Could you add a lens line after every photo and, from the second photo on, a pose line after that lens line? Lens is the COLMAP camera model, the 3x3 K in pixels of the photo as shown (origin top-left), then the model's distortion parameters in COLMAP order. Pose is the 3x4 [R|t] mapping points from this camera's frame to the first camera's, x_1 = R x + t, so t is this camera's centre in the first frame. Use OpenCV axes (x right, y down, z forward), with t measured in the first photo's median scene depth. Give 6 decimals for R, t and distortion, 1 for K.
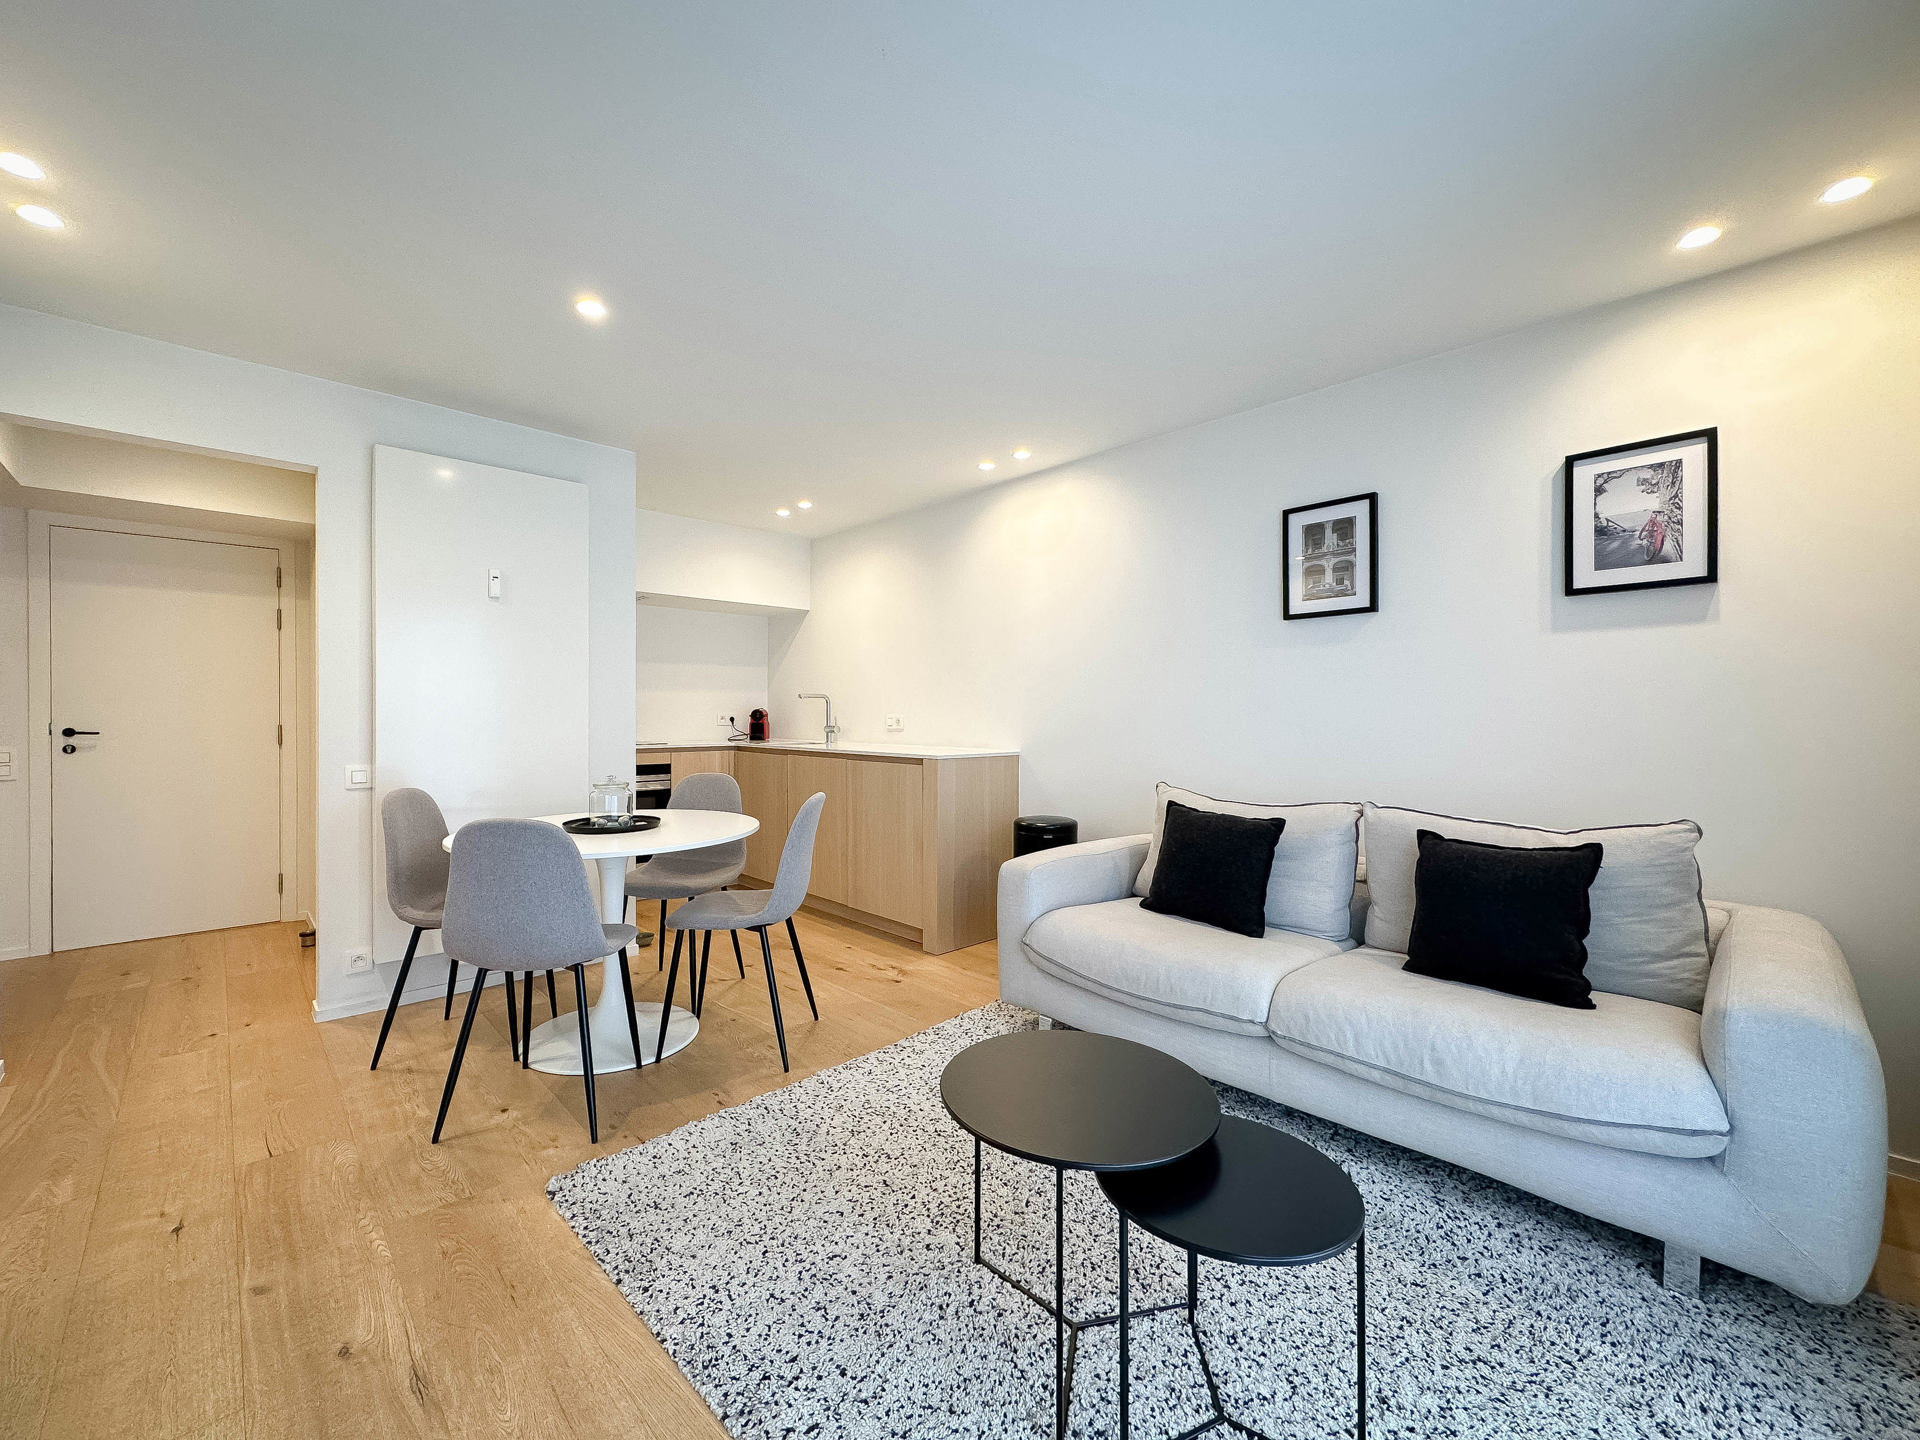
lens RADIAL K [[779.2, 0, 927.5], [0, 779.2, 719.5], [0, 0, 1]] dist [-0.000030, 0.000112]
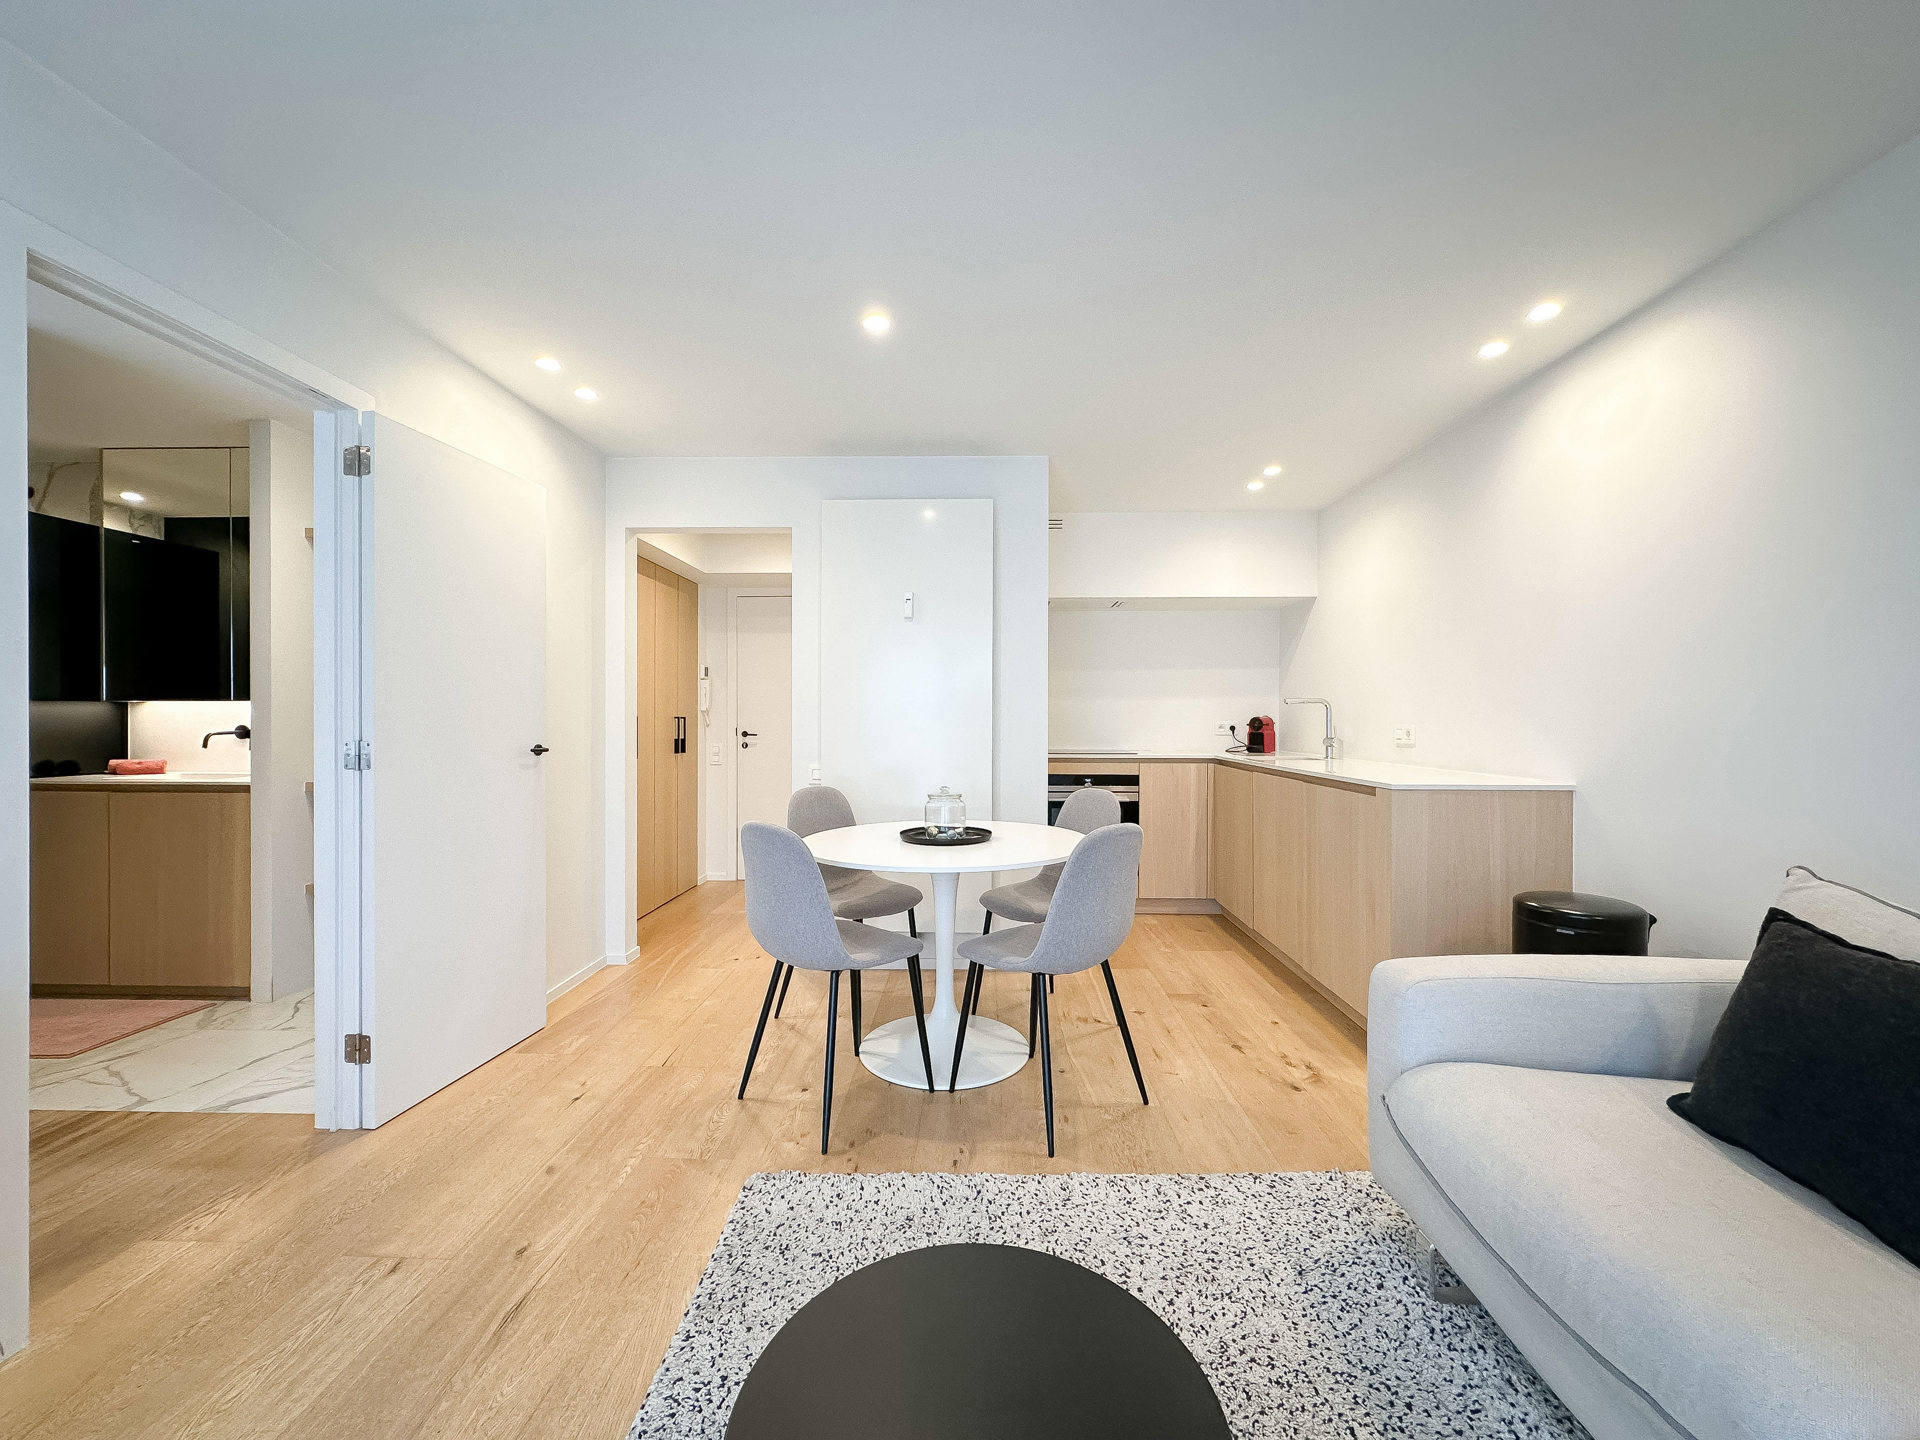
lens RADIAL K [[765.5, 0, 960.0], [0, 765.5, 720.0], [0, 0, 1]] dist [-0.000177, -0.000157]
pose [[0.714227, 0.001323, -0.699913, 0.275172], [-0.005807, 0.999975, -0.004035, -0.008246], [0.699890, 0.006946, 0.714217, 0.296477]]
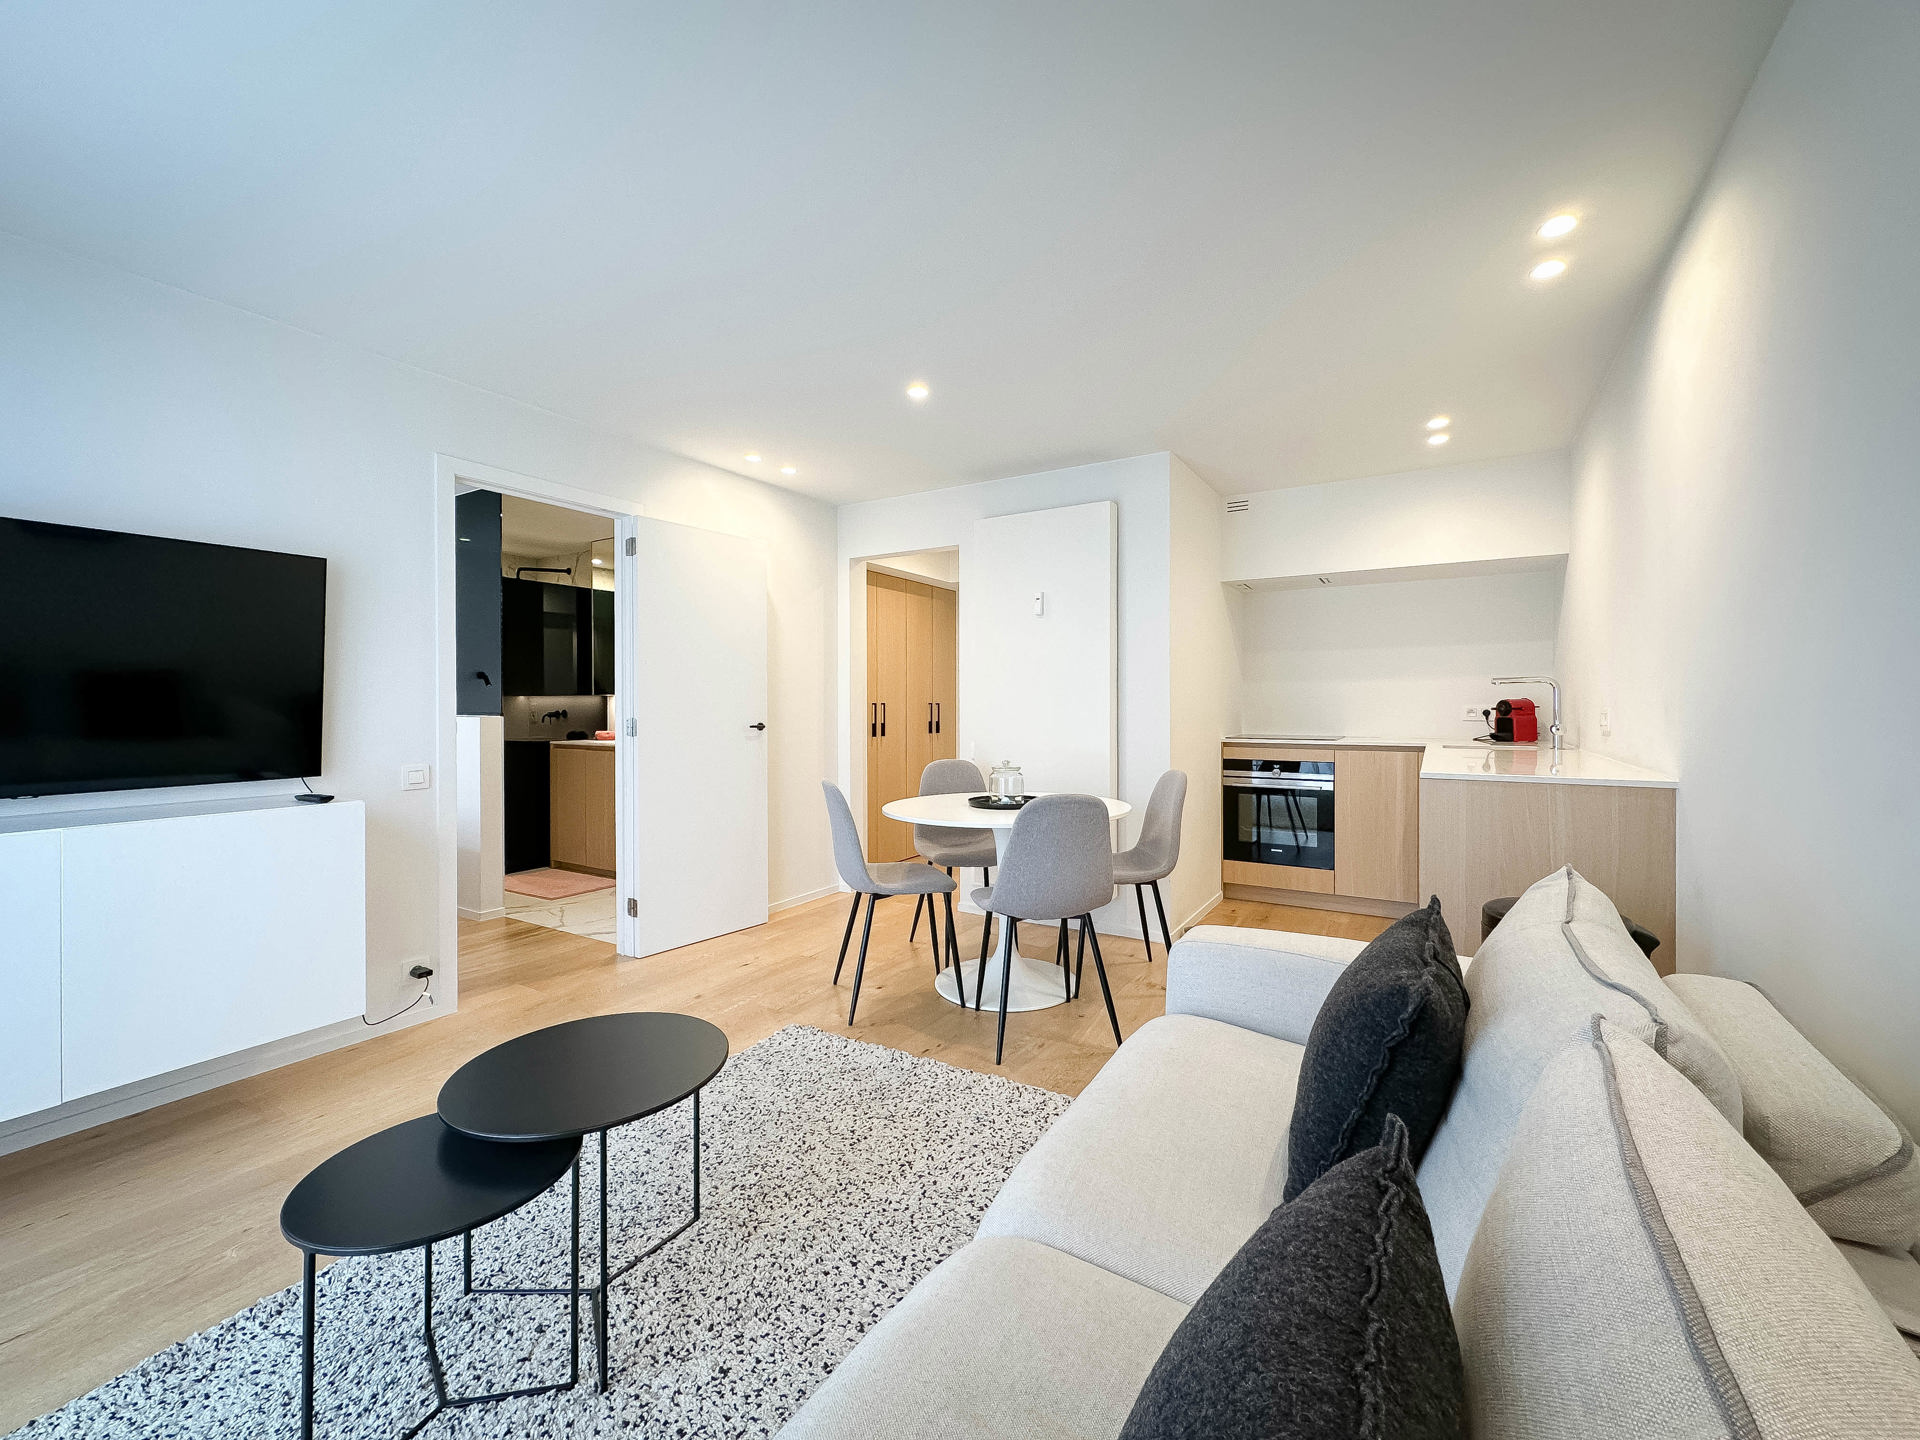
lens RADIAL K [[773.9, 0, 973.5], [0, 773.9, 707.5], [0, 0, 1]] dist [-0.001665, 0.000073]
pose [[0.281419, 0.001646, -0.959584, 0.659295], [-0.003998, 0.999992, 0.000543, -0.007892], [0.959577, 0.003684, 0.281423, 0.589032]]
